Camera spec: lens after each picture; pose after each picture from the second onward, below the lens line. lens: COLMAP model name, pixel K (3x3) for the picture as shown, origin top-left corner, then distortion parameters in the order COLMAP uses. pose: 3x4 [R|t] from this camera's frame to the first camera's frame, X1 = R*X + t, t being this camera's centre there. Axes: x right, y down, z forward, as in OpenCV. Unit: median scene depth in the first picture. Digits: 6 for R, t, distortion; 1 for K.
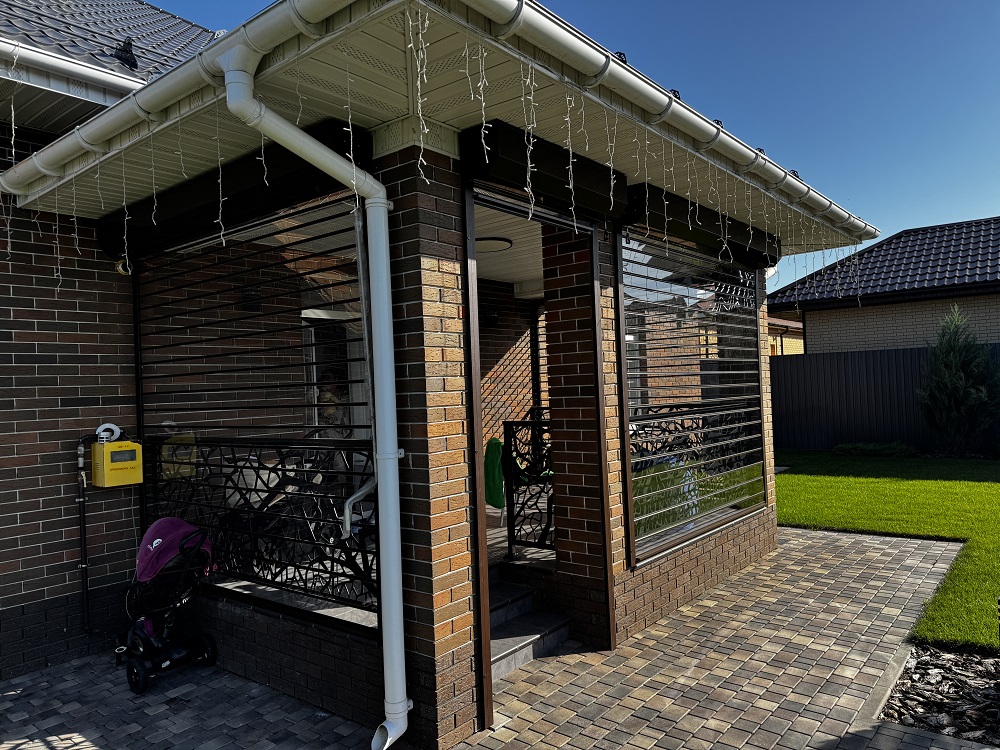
lens RADIAL K [[720.5, 0, 500.0], [0, 720.5, 375.0], [0, 0, 1]] dist [0.003271, -0.026684]
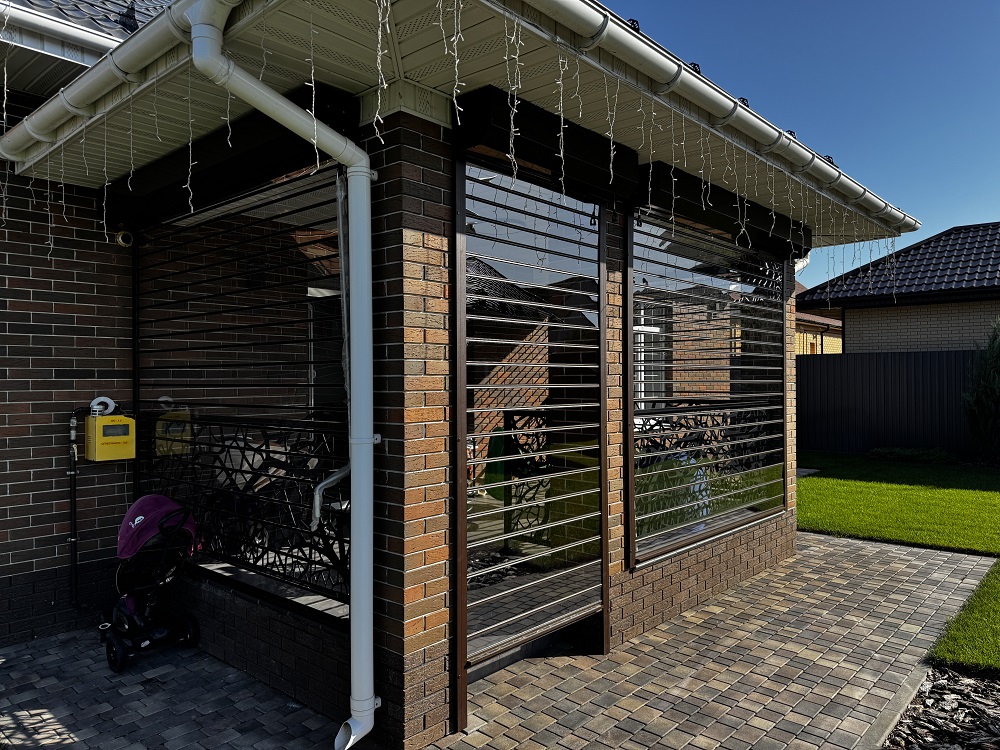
lens RADIAL K [[720.5, 0, 500.0], [0, 720.5, 375.0], [0, 0, 1]] dist [0.003271, -0.026684]
pose [[0.998056, 0.035387, -0.051295, 0.053214], [-0.034644, 0.999283, 0.015300, 0.003880], [0.051800, -0.013493, 0.998566, 0.048716]]
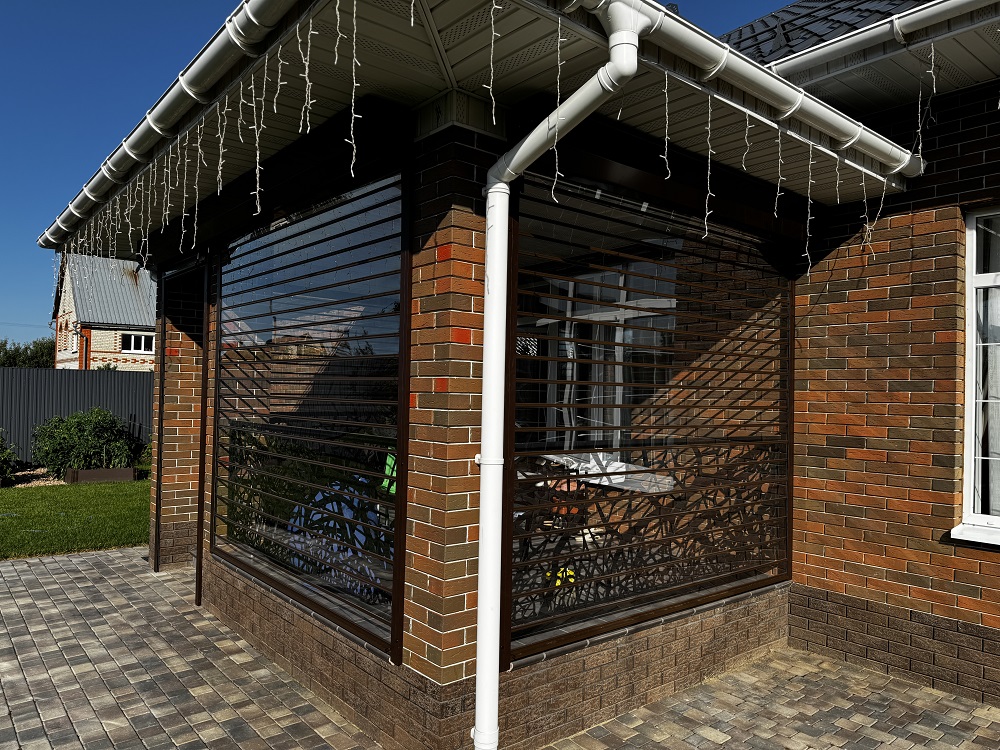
lens RADIAL K [[720.5, 0, 500.0], [0, 720.5, 375.0], [0, 0, 1]] dist [0.003271, -0.026684]
pose [[-0.204268, 0.016605, -0.978774, 1.226383], [0.003882, 0.999862, 0.016153, -0.019824], [0.978907, -0.000500, -0.204304, 1.743254]]
